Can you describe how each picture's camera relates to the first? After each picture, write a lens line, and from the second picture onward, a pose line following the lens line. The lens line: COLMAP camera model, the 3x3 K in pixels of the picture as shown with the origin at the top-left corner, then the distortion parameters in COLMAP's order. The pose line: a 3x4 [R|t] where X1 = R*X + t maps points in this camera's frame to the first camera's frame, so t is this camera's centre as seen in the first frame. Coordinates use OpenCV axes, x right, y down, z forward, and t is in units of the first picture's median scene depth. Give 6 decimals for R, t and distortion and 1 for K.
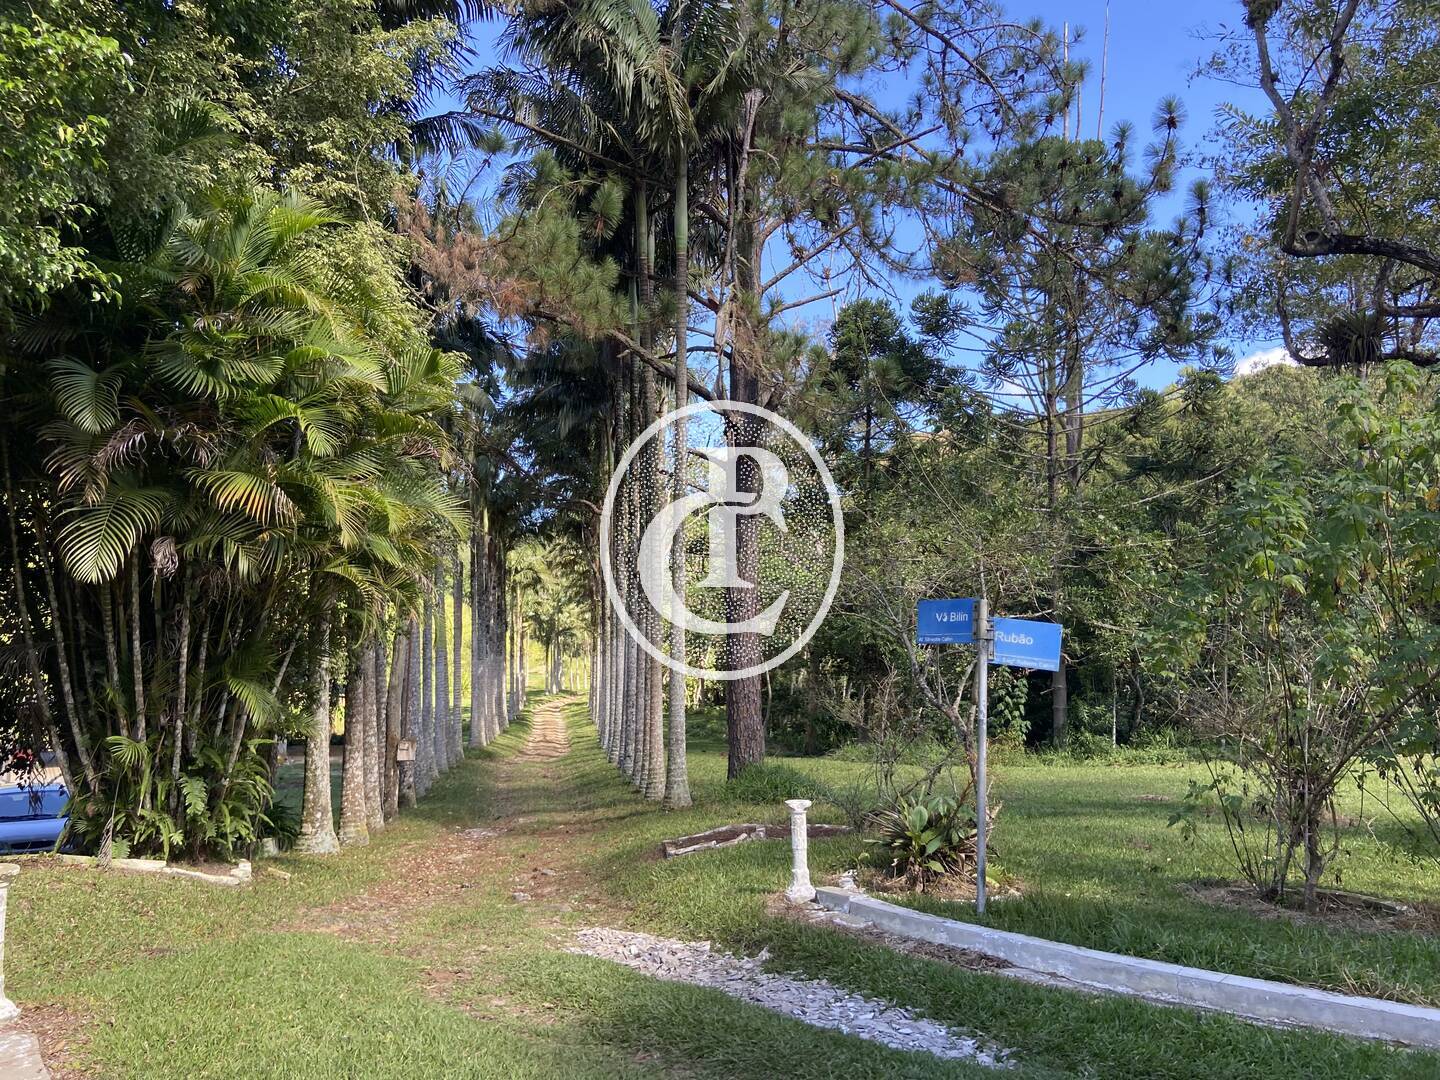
lens RADIAL K [[1096.7, 0, 707.1], [0, 1096.7, 521.7], [0, 0, 1]] dist [0.136616, -0.176838]
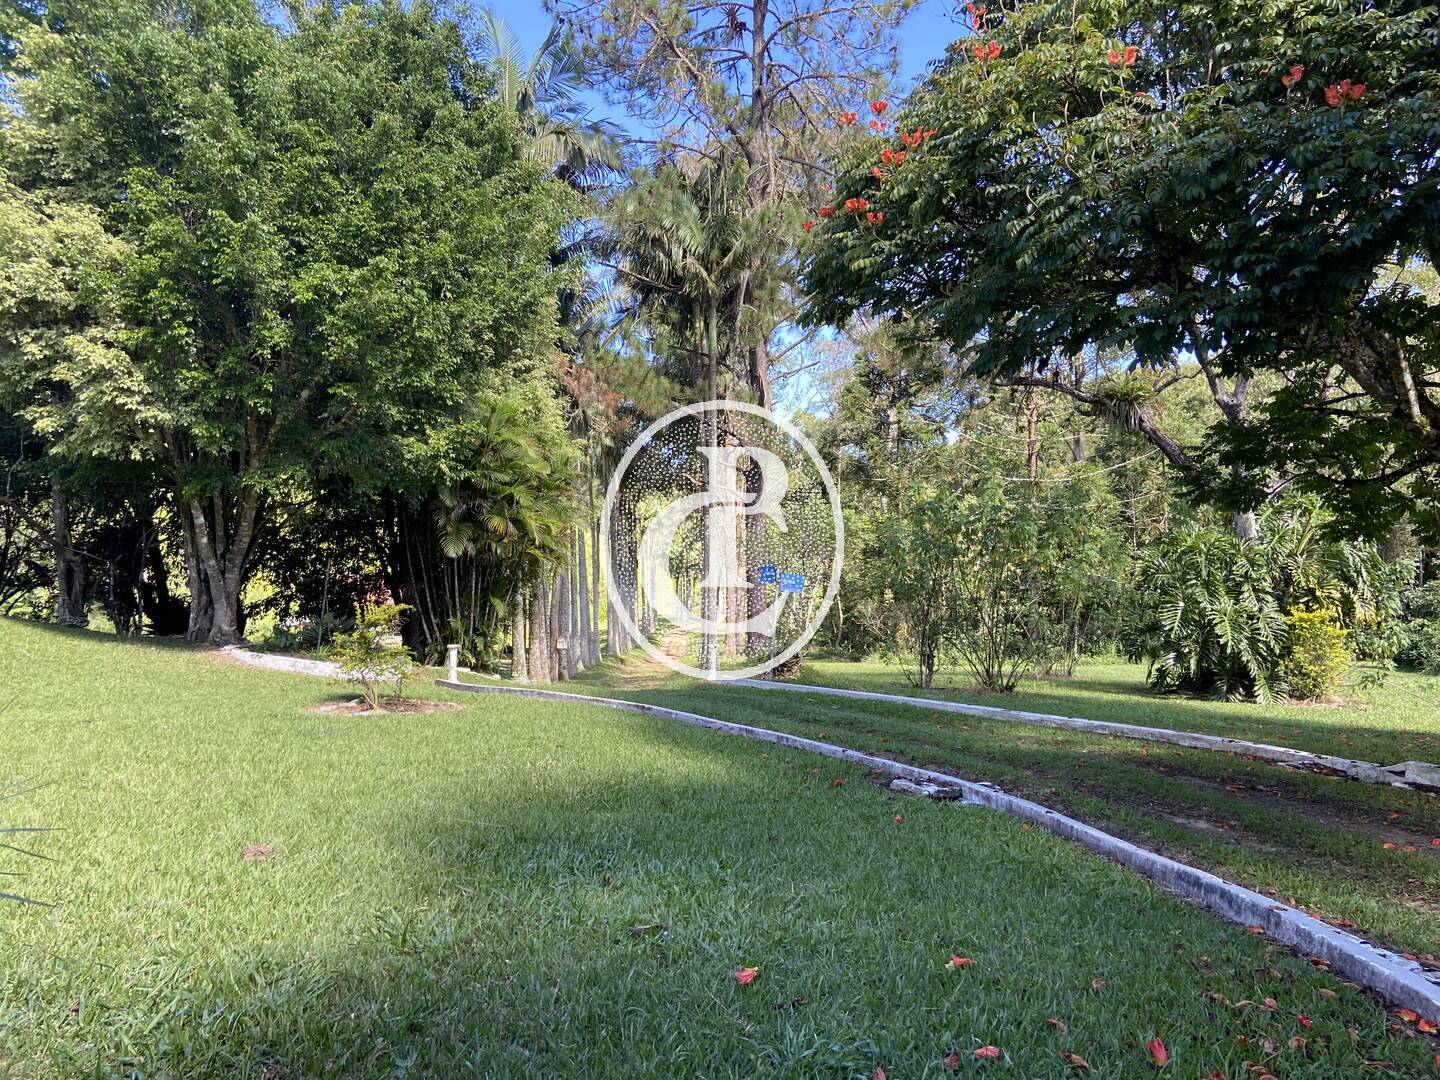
lens RADIAL K [[1096.7, 0, 707.1], [0, 1096.7, 521.7], [0, 0, 1]] dist [0.136616, -0.176838]
pose [[0.991614, -0.004720, -0.129150, 0.325983], [0.012634, 0.998087, 0.060523, -0.150763], [0.128617, -0.061647, 0.989776, -1.217548]]
